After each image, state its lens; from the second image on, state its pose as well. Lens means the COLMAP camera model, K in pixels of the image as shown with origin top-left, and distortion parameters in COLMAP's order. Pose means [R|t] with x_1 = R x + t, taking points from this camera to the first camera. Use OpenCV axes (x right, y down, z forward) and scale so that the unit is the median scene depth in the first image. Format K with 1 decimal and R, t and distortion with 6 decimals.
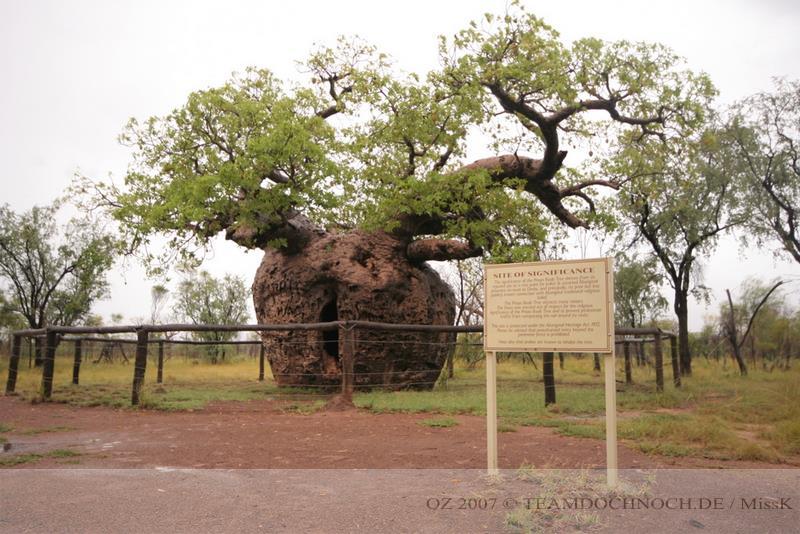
lens RADIAL K [[748.8, 0, 399.9], [0, 748.8, 267.2], [0, 0, 1]] dist [0.011837, 0.000000]
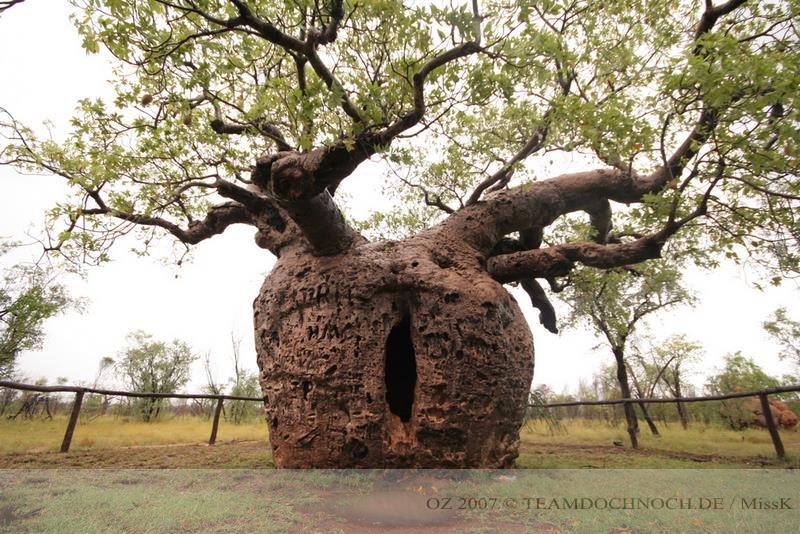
lens RADIAL K [[375.1, 0, 400.6], [0, 375.1, 268.5], [0, 0, 1]] dist [-0.010910, 0.000014]
pose [[0.943746, 0.128704, 0.304597, -0.192564], [-0.045545, 0.962959, -0.265773, 0.085928], [-0.327520, 0.236949, 0.914650, 0.689738]]
